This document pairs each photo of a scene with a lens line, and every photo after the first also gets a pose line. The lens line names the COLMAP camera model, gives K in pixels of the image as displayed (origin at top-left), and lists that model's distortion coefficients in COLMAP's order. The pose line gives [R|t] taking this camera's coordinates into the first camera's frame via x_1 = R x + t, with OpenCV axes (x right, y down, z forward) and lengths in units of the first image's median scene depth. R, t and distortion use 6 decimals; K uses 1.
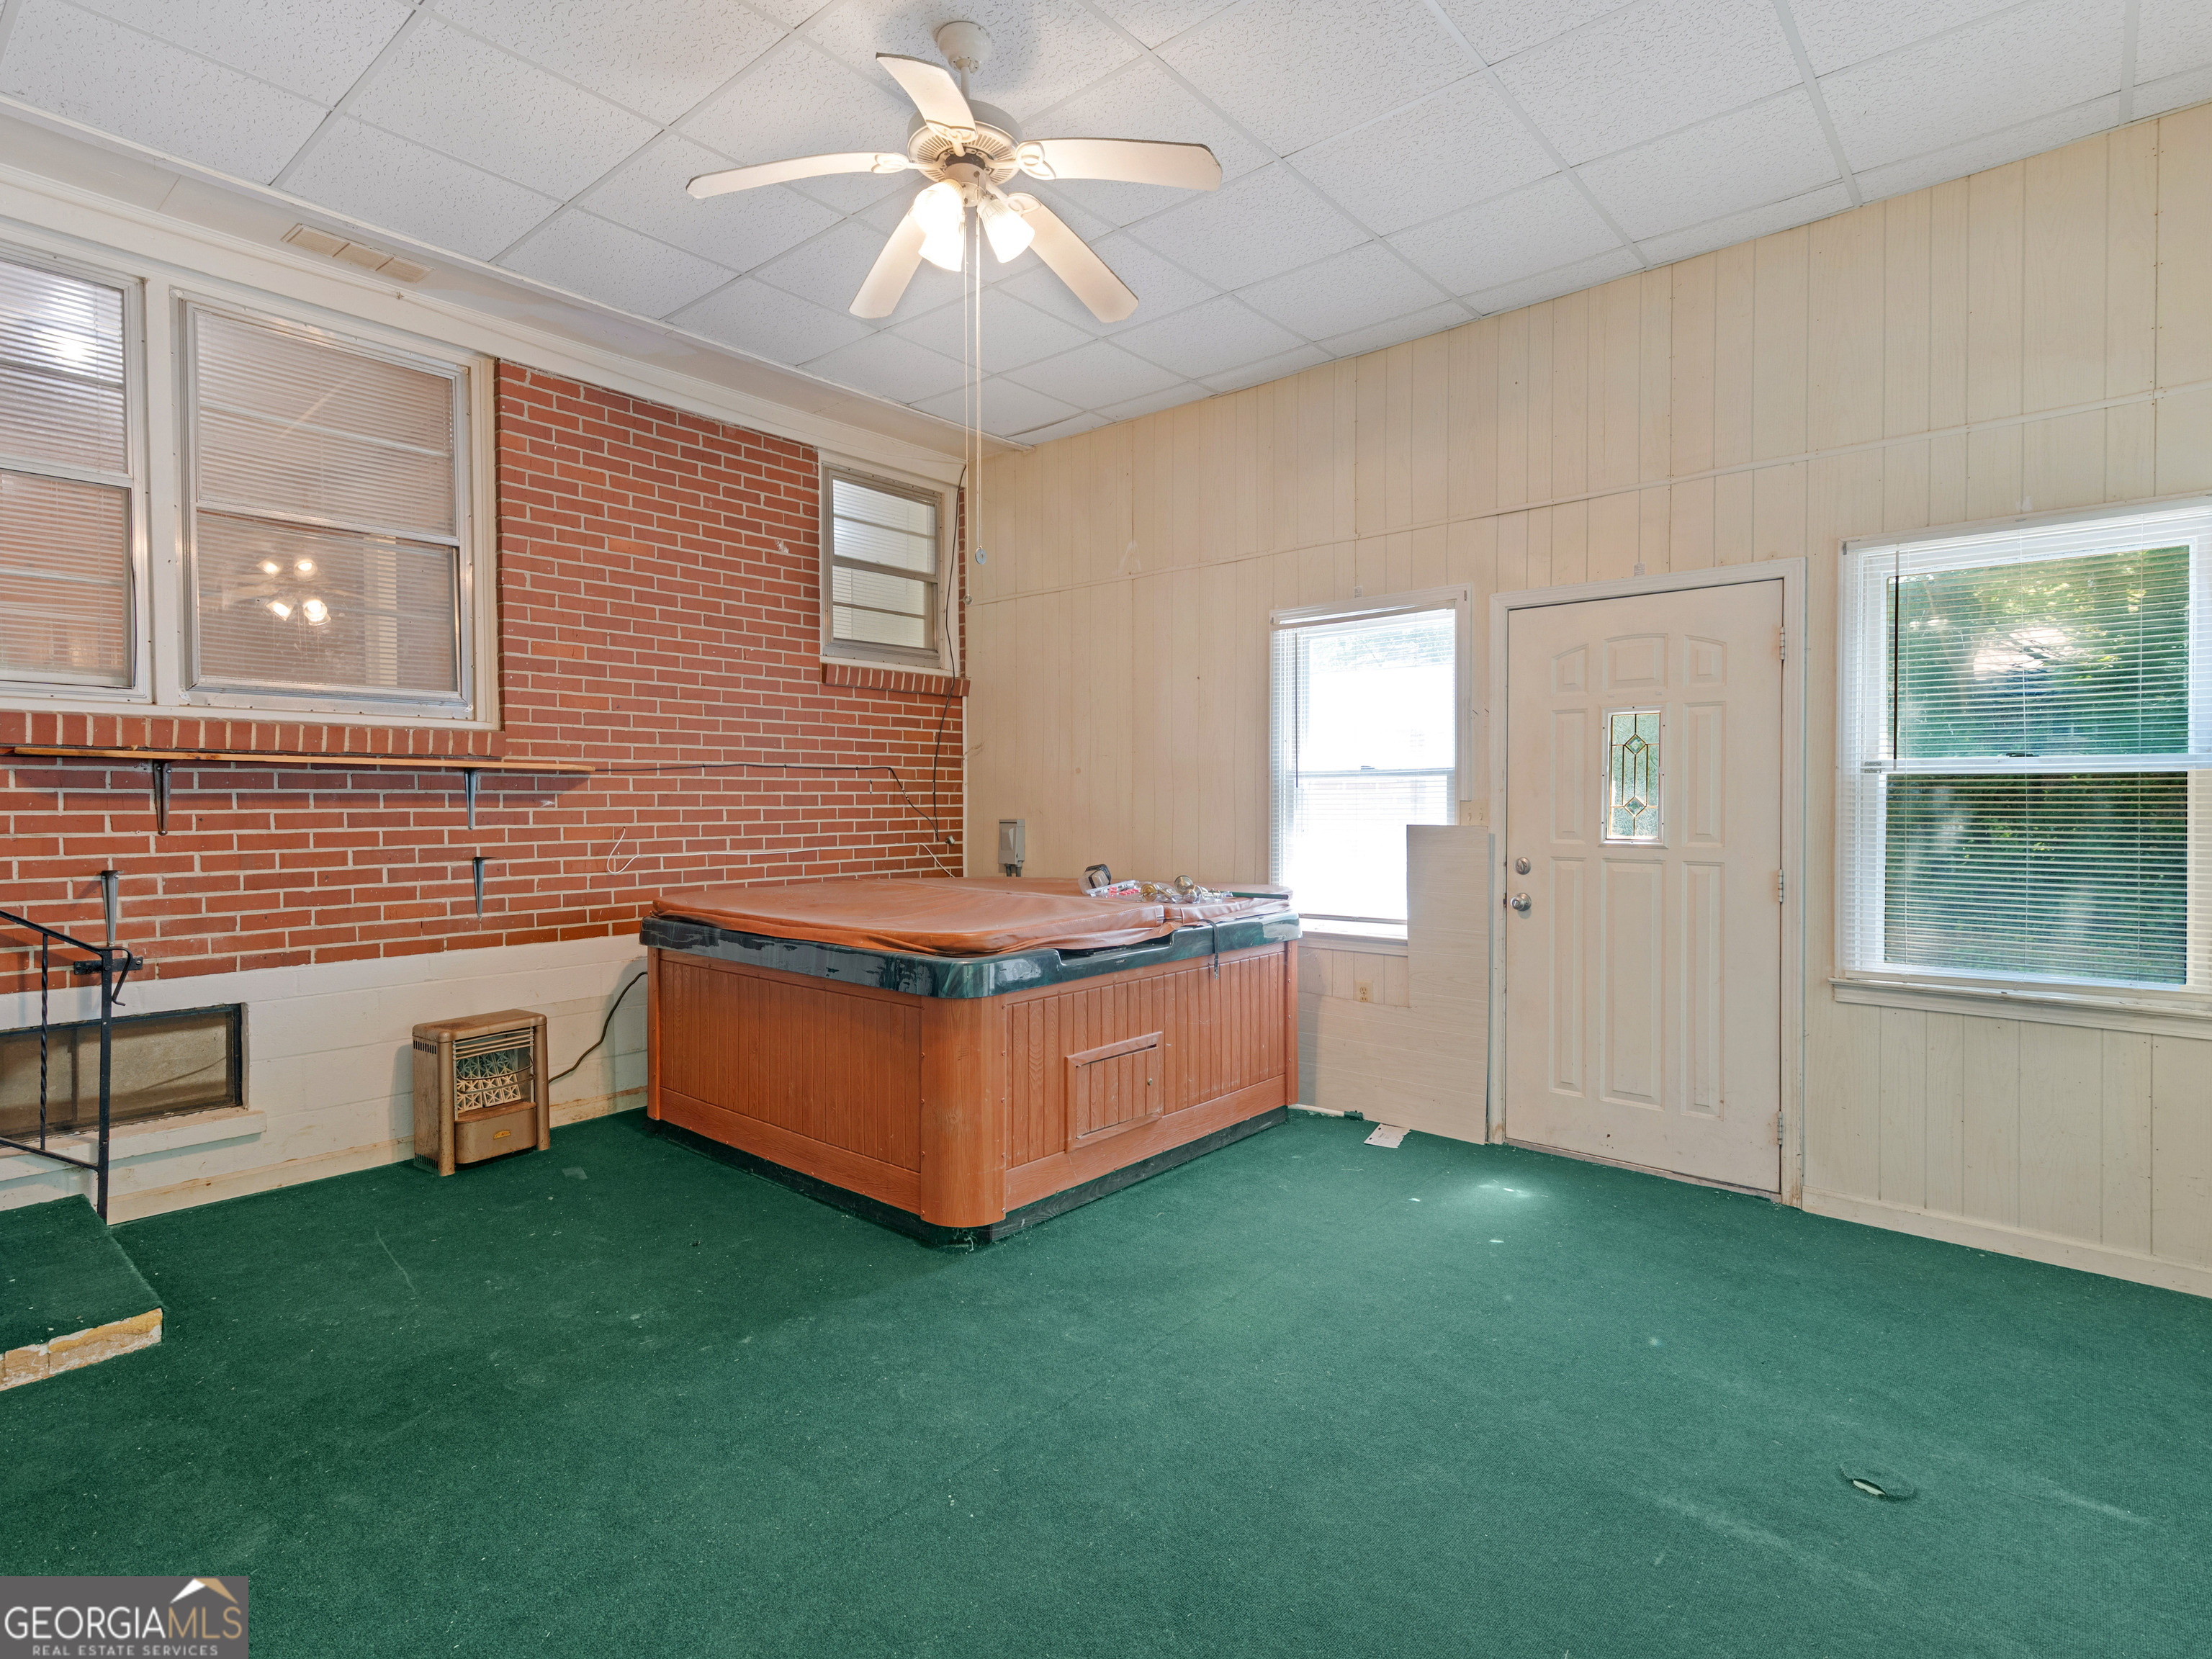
lens RADIAL K [[1118.0, 0, 1105.0], [0, 1118.0, 816.9], [0, 0, 1]] dist [0.013129, -0.001132]
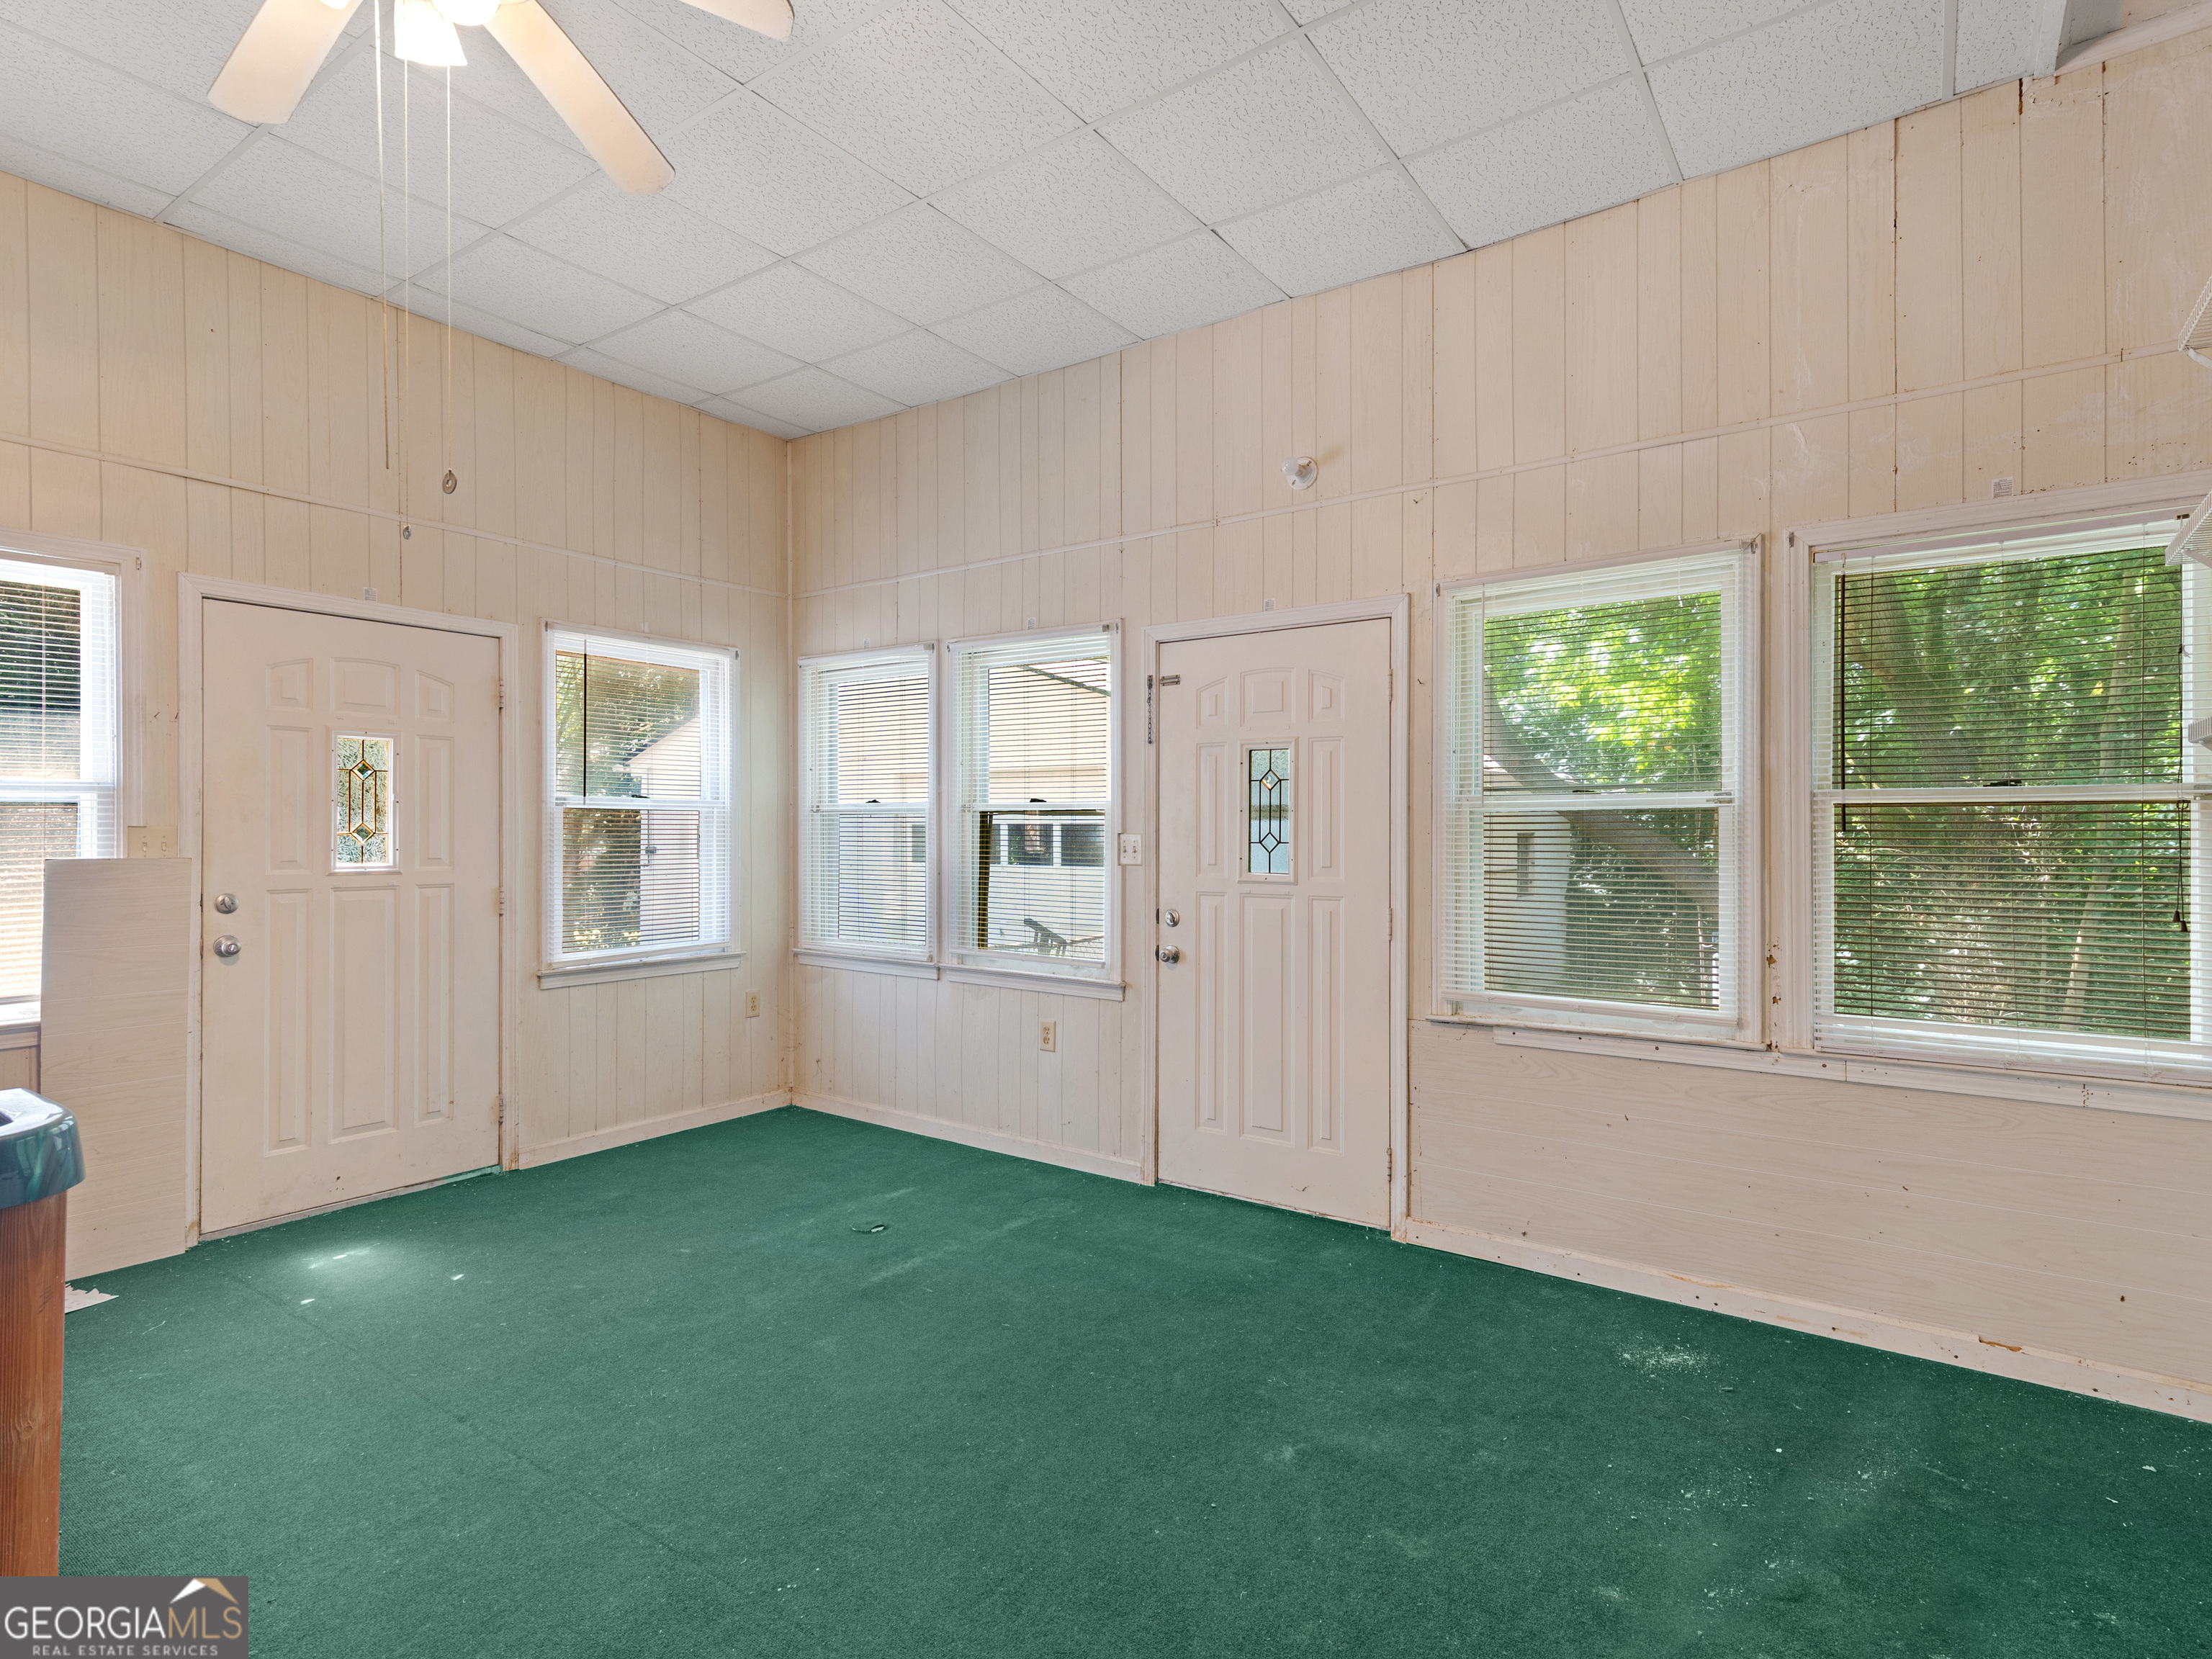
lens RADIAL K [[1118.0, 0, 1105.1], [0, 1118.0, 833.1], [0, 0, 1]] dist [0.013129, -0.001132]
pose [[-0.090983, -0.000676, 0.995852, -0.596589], [0.013972, 0.999900, 0.001956, -0.002097], [-0.995754, 0.014092, -0.090964, 0.459543]]
